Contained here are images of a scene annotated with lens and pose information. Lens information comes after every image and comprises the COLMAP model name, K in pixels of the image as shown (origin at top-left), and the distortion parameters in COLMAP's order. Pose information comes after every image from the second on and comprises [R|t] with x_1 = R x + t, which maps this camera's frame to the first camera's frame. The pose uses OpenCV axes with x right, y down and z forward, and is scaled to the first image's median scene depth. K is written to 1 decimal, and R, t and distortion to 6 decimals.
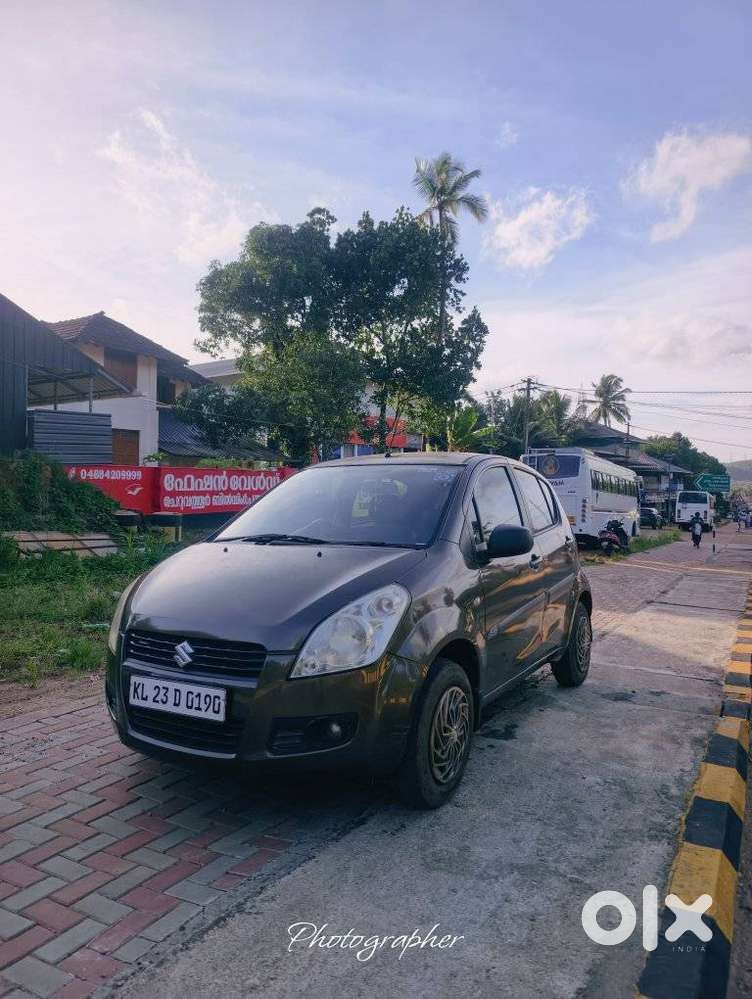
lens RADIAL K [[692.3, 0, 388.2], [0, 692.3, 498.4], [0, 0, 1]] dist [-0.001617, -0.004985]
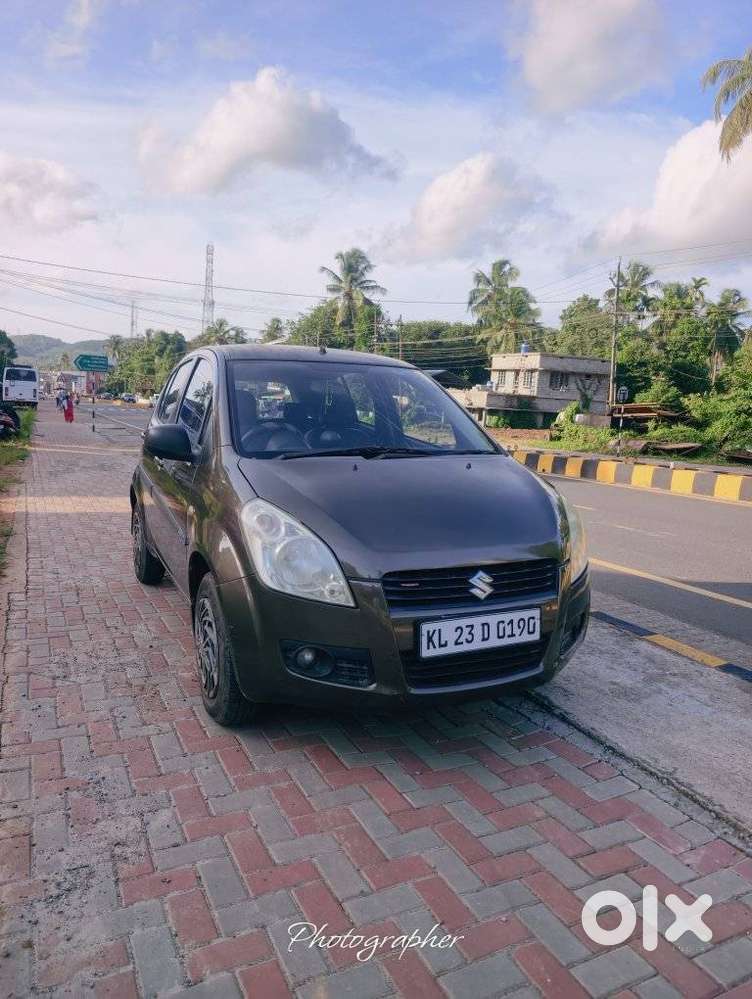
lens RADIAL K [[706.0, 0, 372.0], [0, 706.0, 477.8], [0, 0, 1]] dist [-0.002253, -0.002096]
pose [[0.598505, -0.082198, 0.796891, -0.984705], [-0.036277, 0.990921, 0.129458, -0.026550], [-0.800297, -0.106390, 0.590090, 0.516219]]
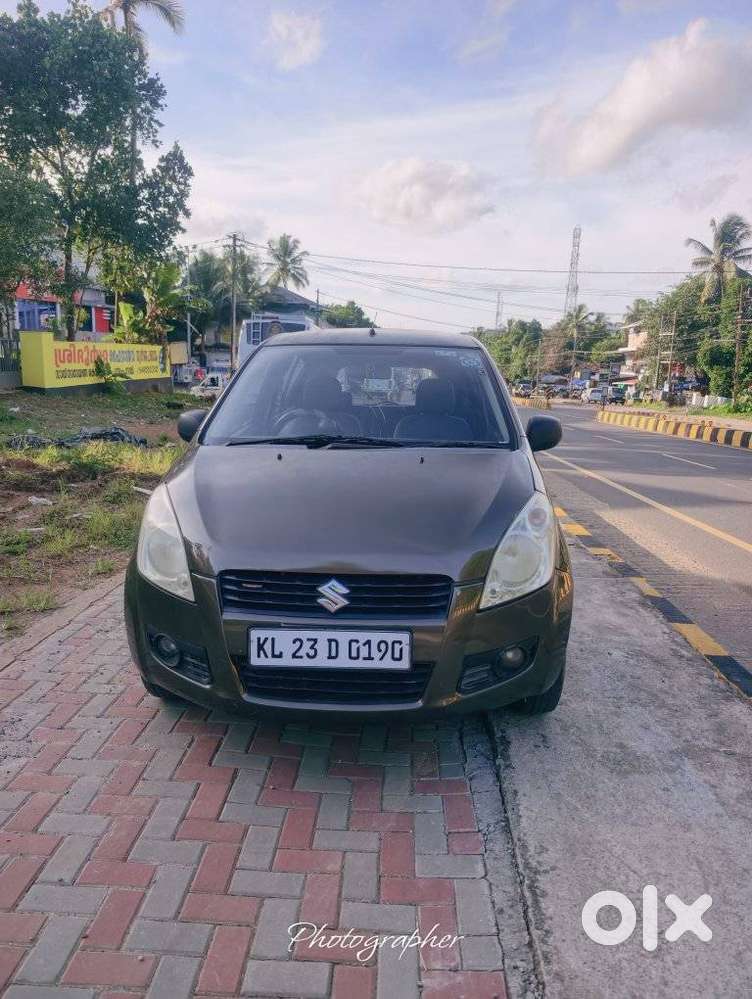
lens RADIAL K [[702.1, 0, 378.7], [0, 702.1, 500.8], [0, 0, 1]] dist [0.000798, -0.004398]
pose [[0.904845, -0.070551, 0.419854, -0.513837], [-0.011422, 0.981796, 0.189595, -0.031864], [-0.425587, -0.176349, 0.887568, 0.248511]]
